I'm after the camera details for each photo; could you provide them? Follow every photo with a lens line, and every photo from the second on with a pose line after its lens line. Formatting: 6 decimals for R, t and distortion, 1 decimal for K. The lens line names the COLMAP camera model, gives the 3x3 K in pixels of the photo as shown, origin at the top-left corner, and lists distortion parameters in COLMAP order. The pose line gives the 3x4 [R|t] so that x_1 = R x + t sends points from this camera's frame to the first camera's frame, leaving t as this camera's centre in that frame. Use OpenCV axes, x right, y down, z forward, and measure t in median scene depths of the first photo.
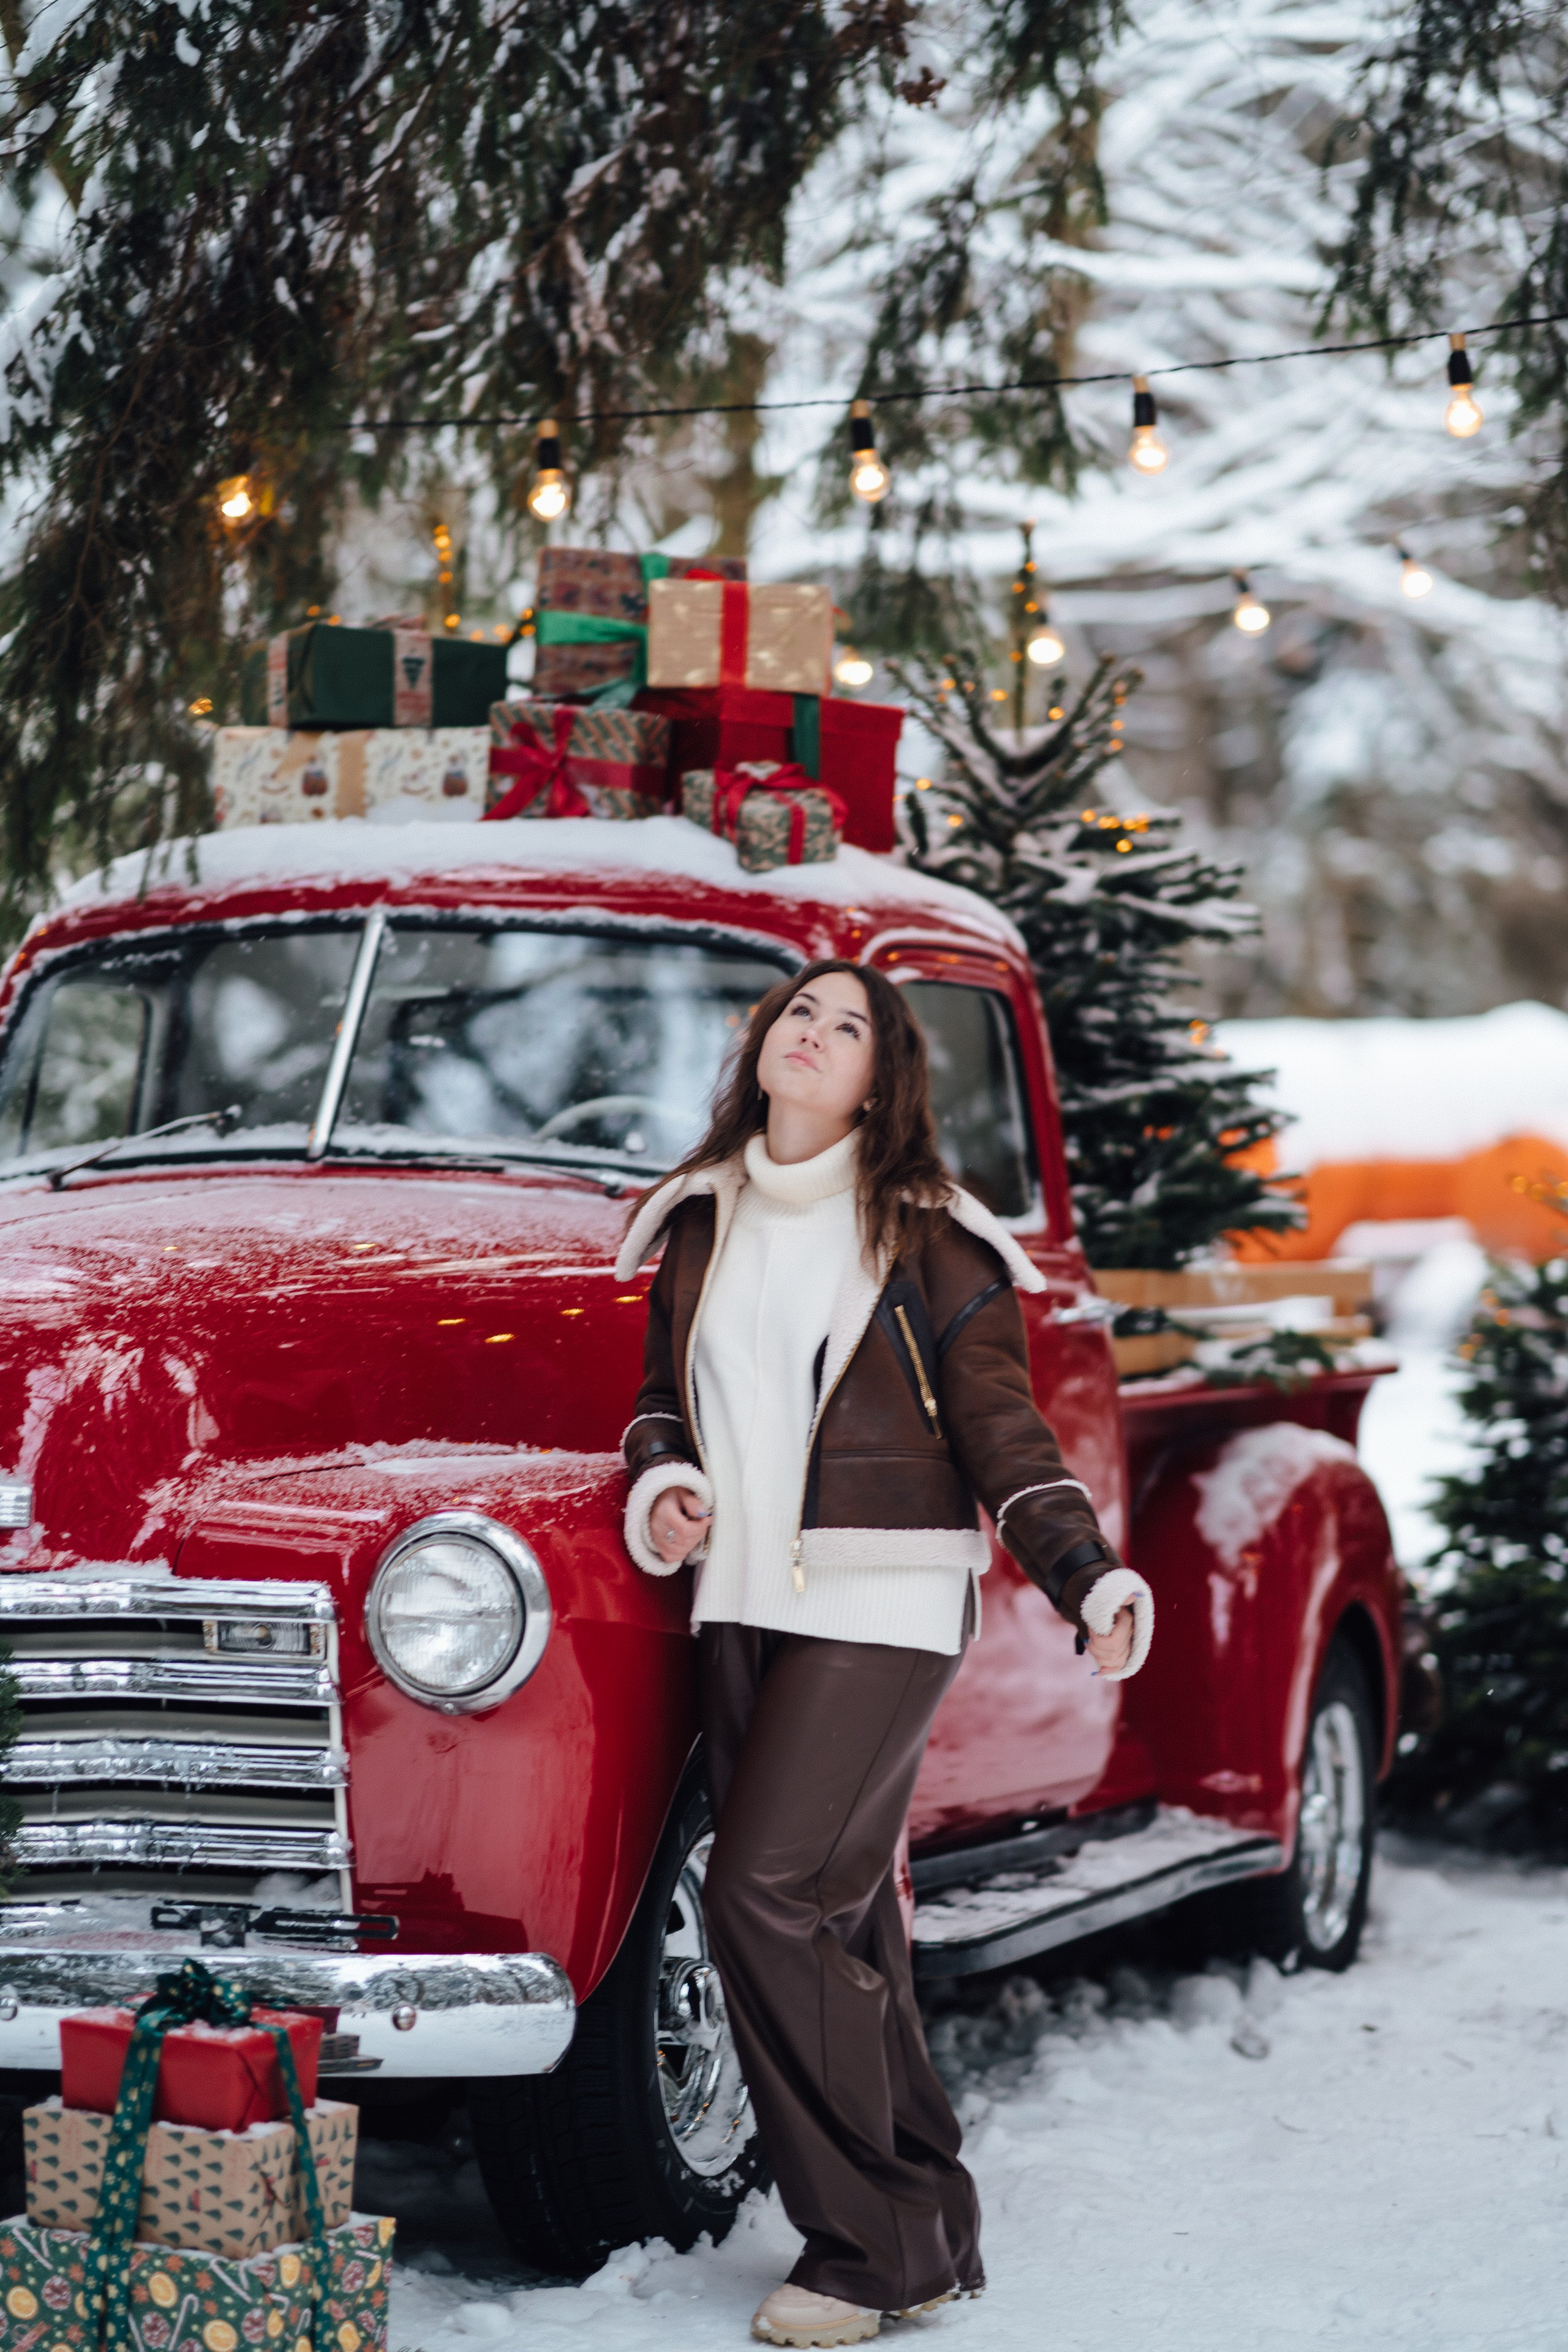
lens RADIAL K [[5614.2, 0, 743.8], [0, 5614.2, 1166.1], [0, 0, 1]] dist [0.165447, -0.143762]
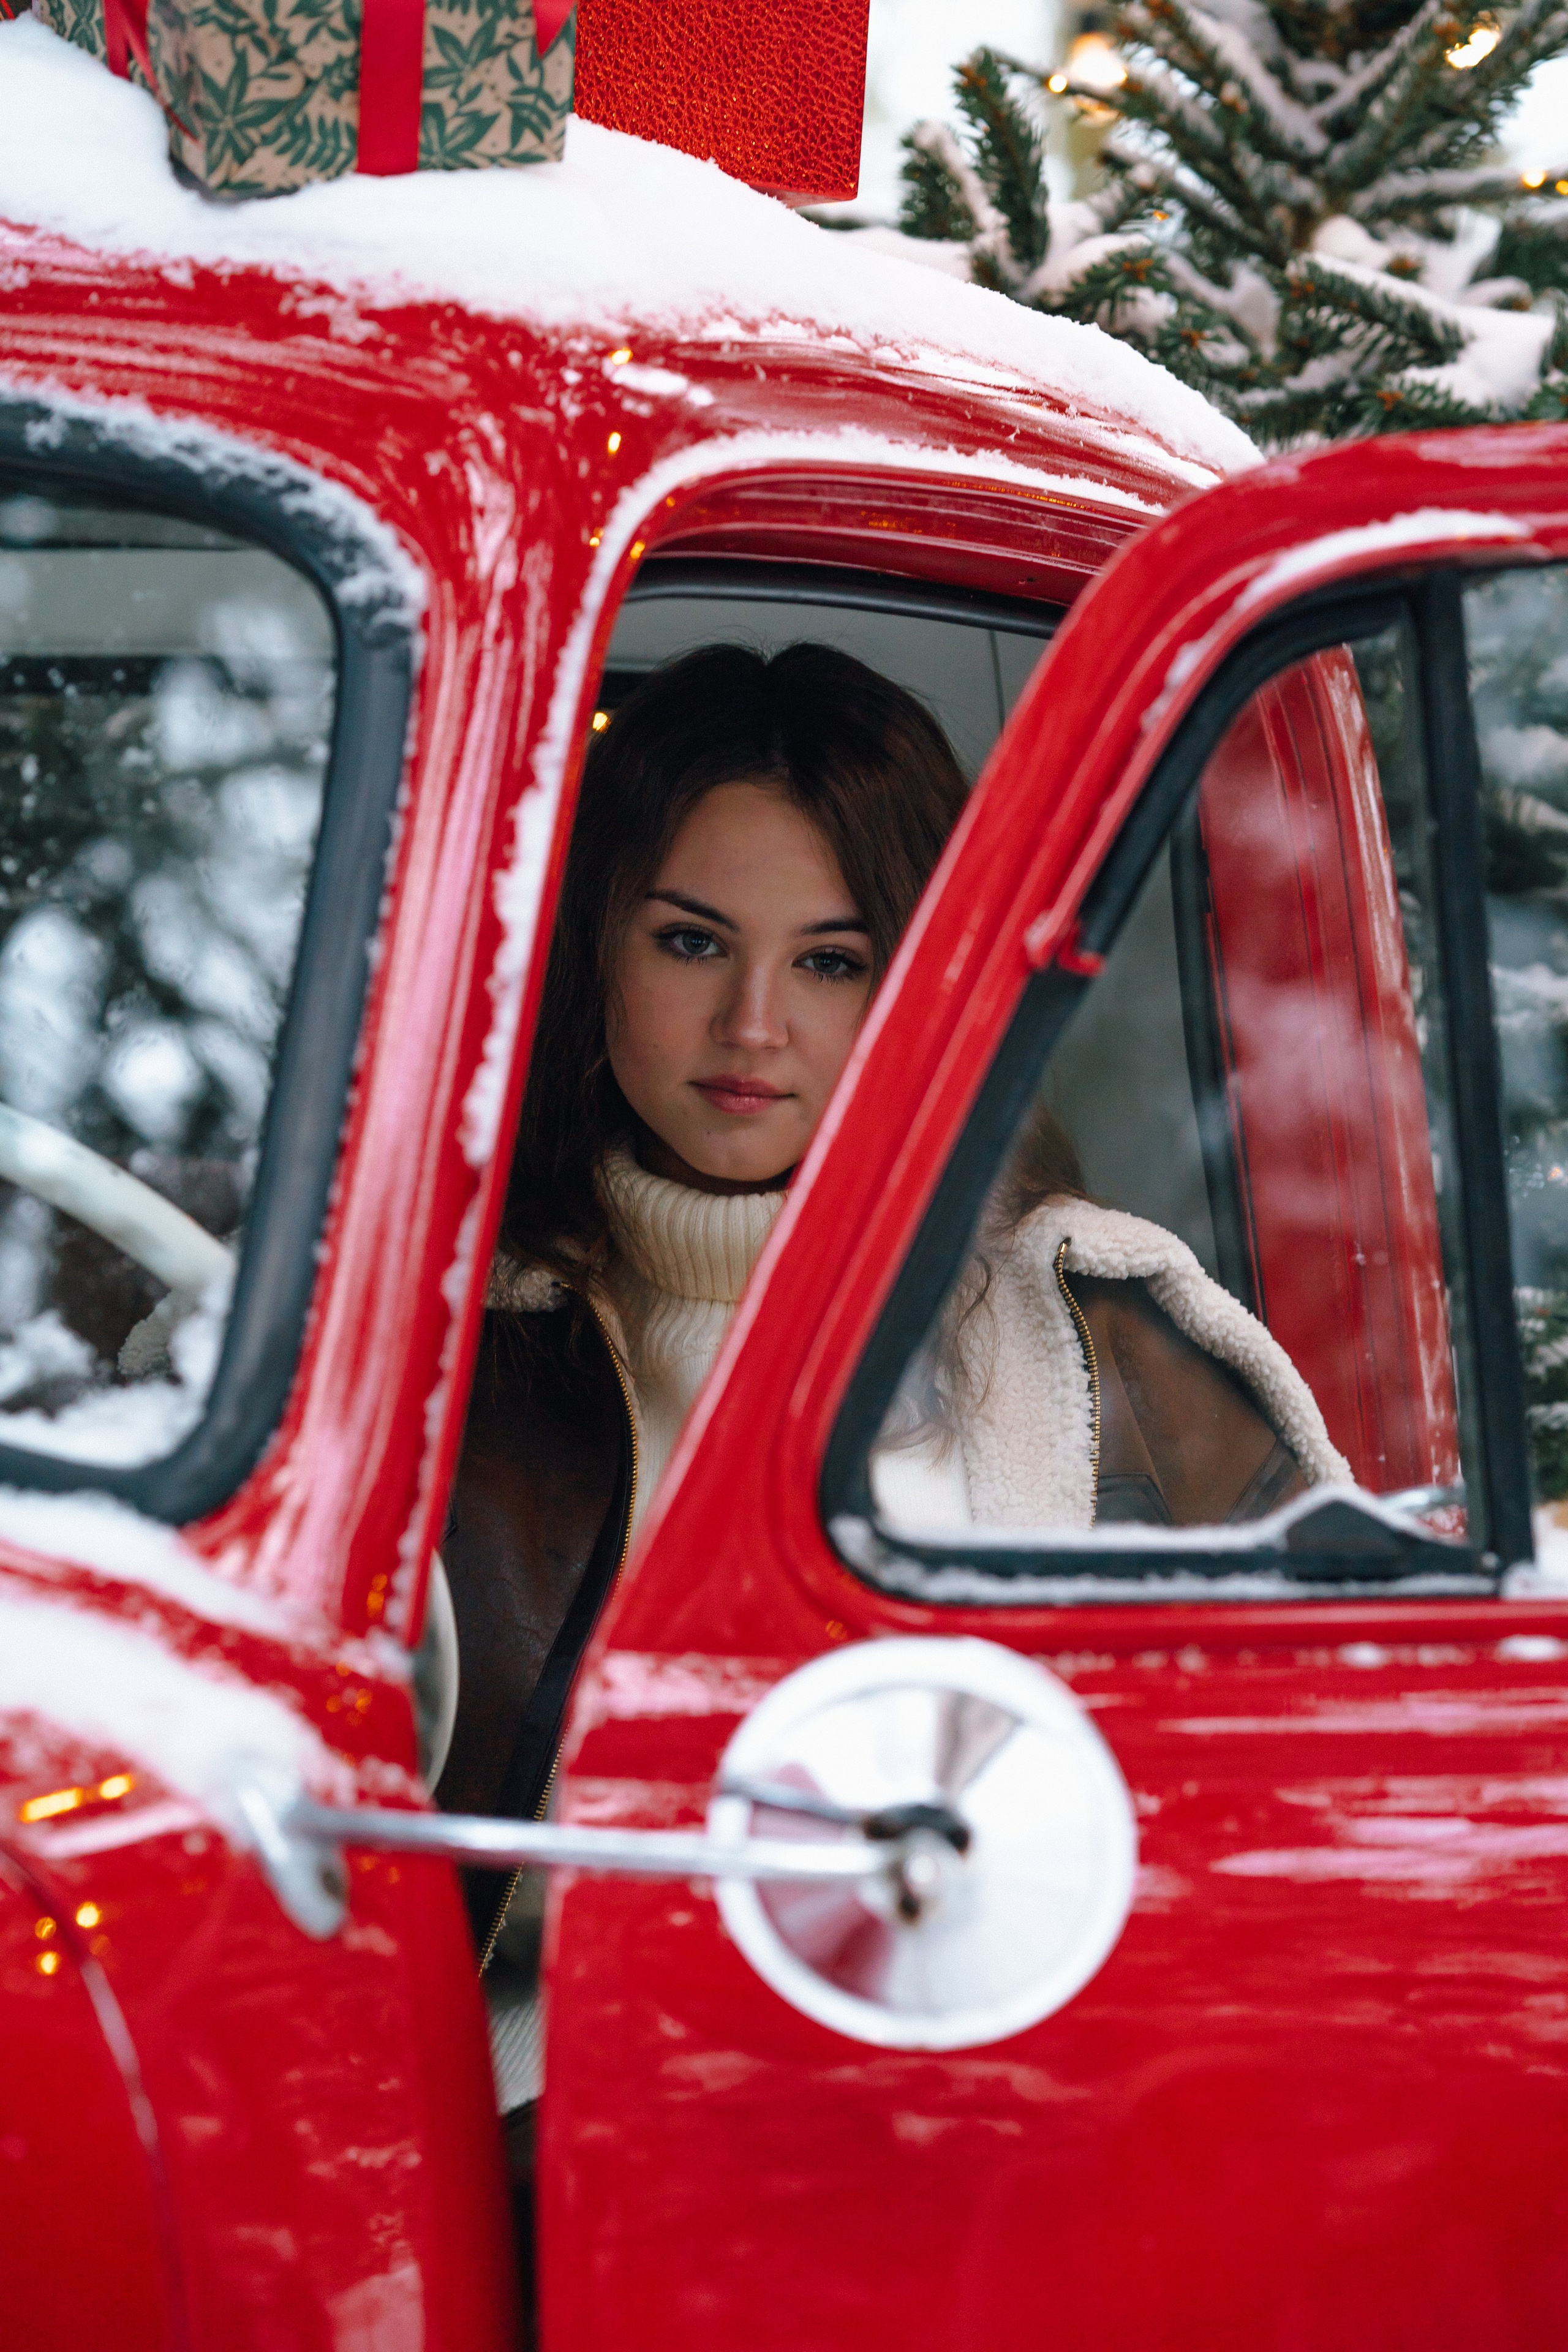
lens RADIAL K [[5718.6, 0, 784.0], [0, 5718.6, 1176.0], [0, 0, 1]] dist [0.130022, -0.062081]
pose [[0.997085, 0.013236, -0.075144, 0.048892], [-0.009654, 0.998809, 0.047835, -0.019577], [0.075687, -0.046970, 0.996025, 0.734014]]
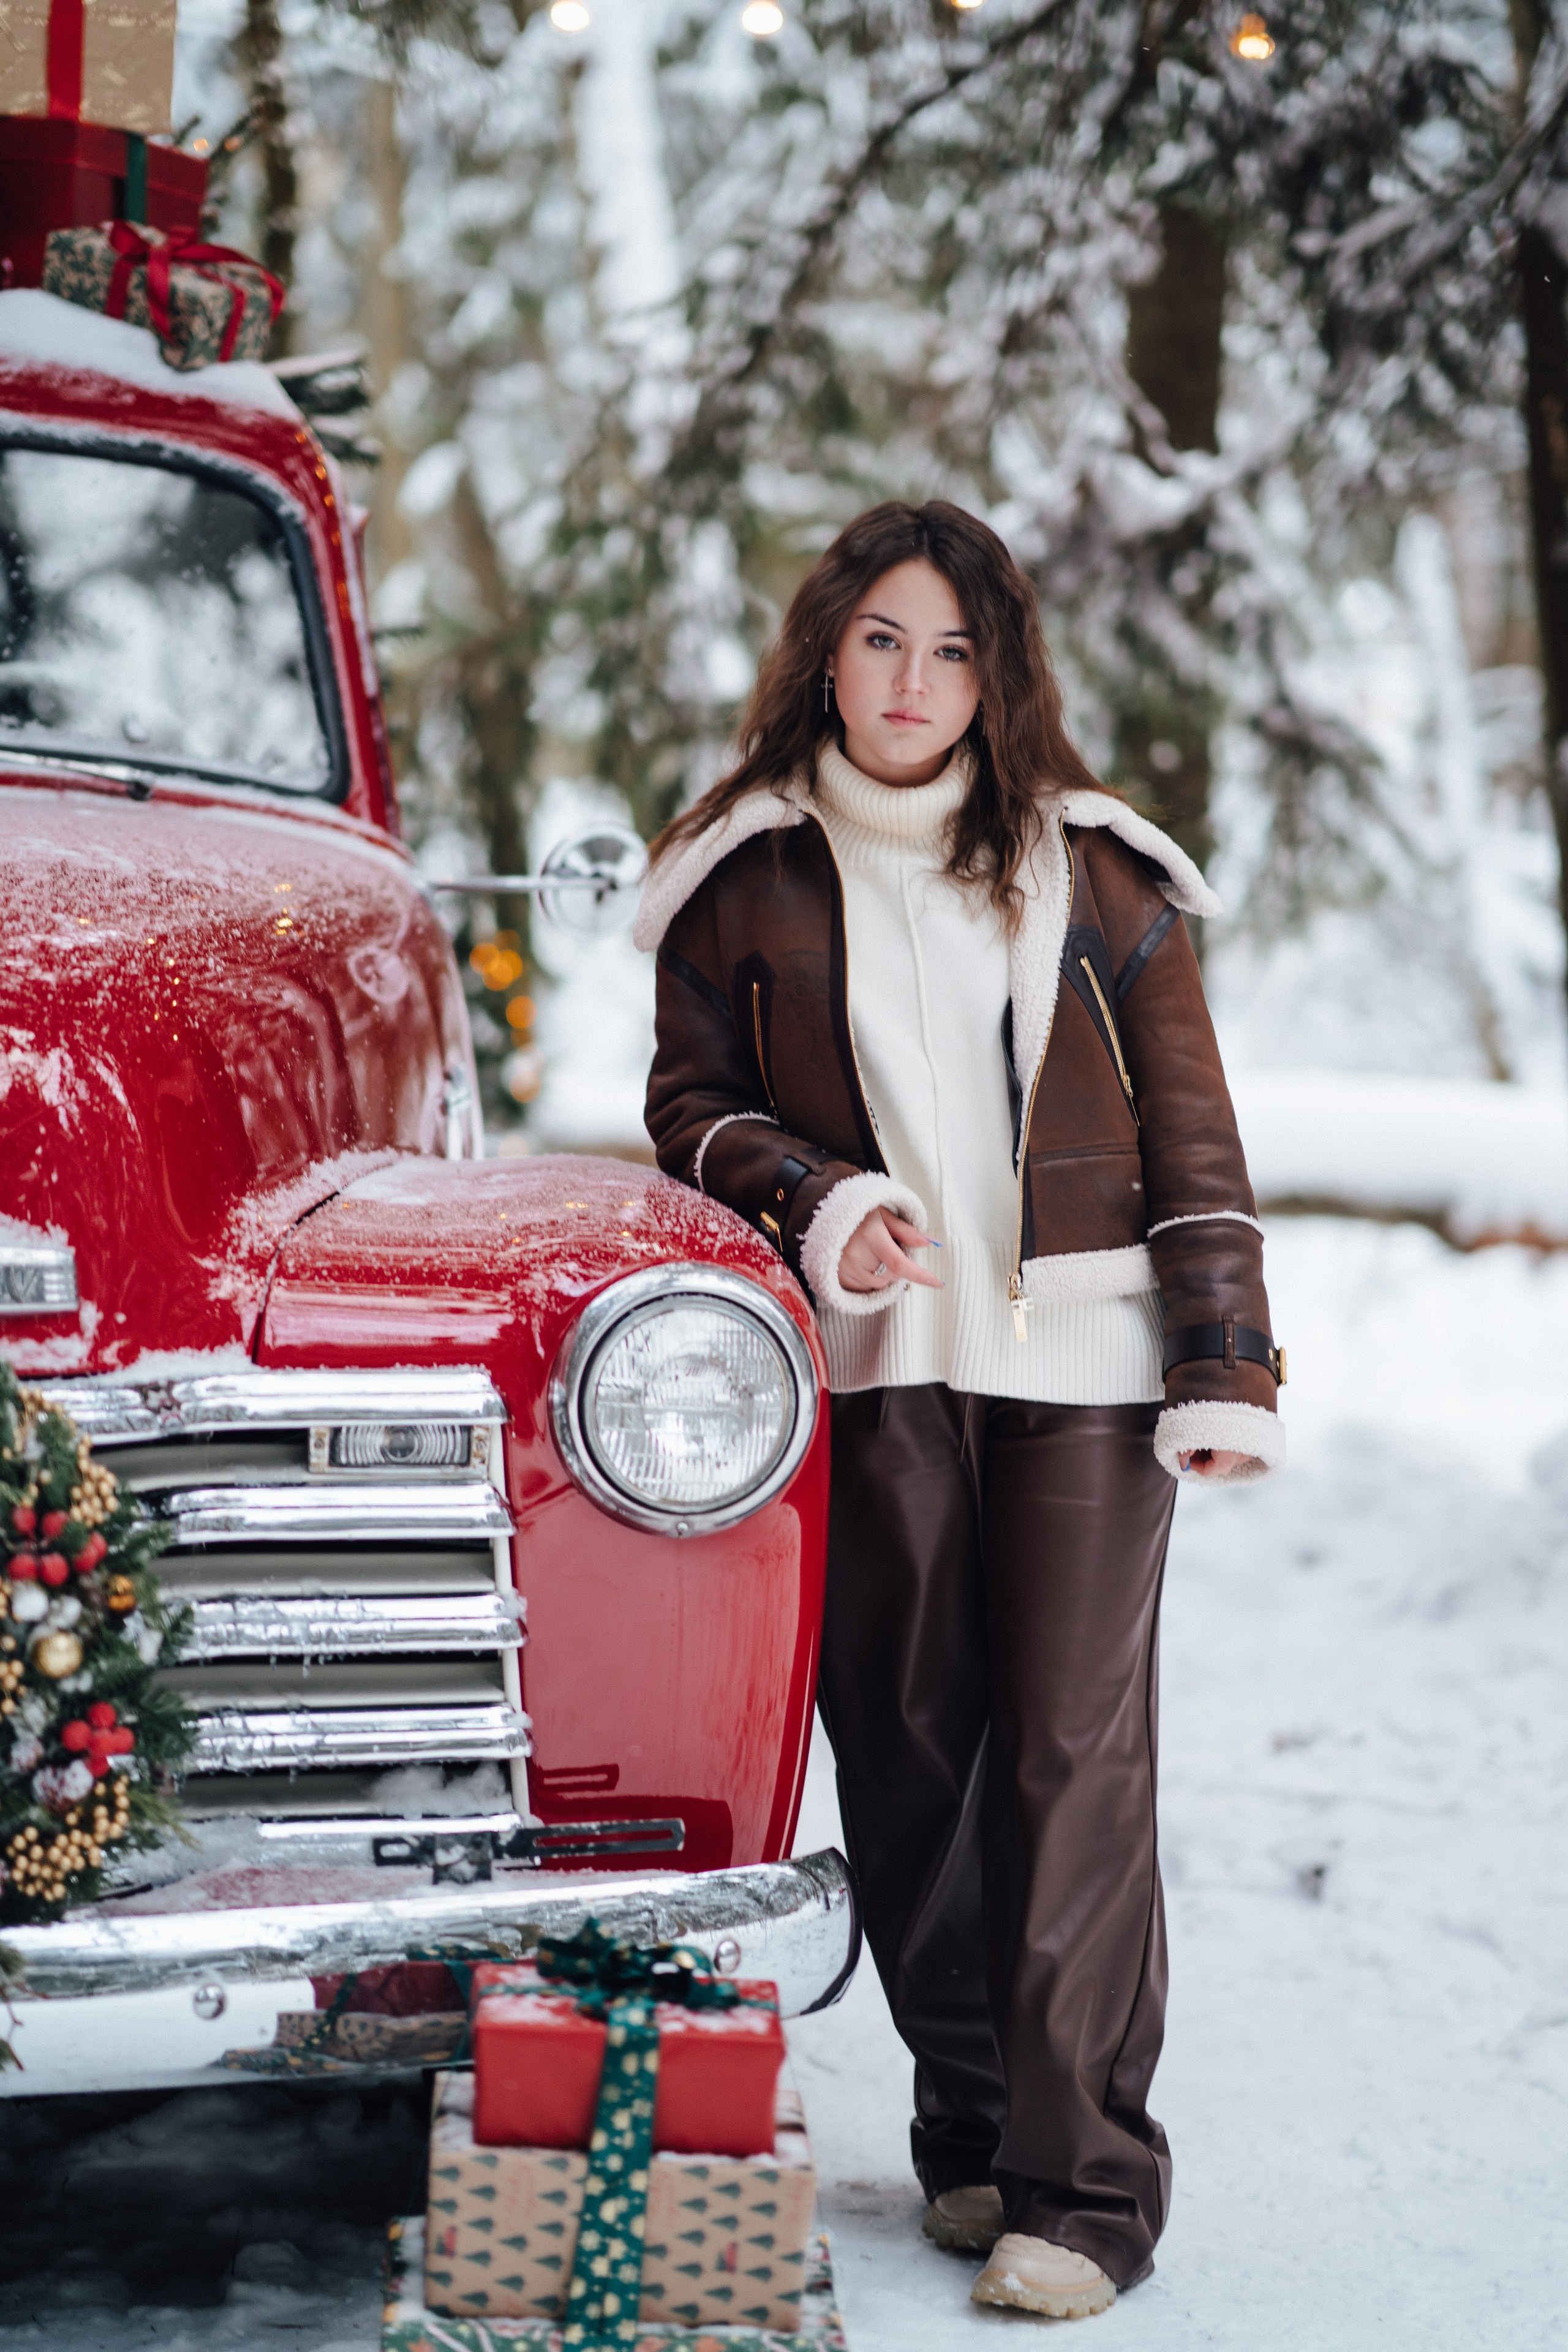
lens RADIAL K [[5614.2, 0, 743.8], [0, 5614.2, 1166.1], [0, 0, 1]] dist [0.165447, -0.143762]
pose [[0.842489, -0.037621, 0.537399, -0.352833], [-0.012192, 0.995972, 0.088837, -0.013484], [-0.538576, -0.081396, 0.838636, 0.305358]]
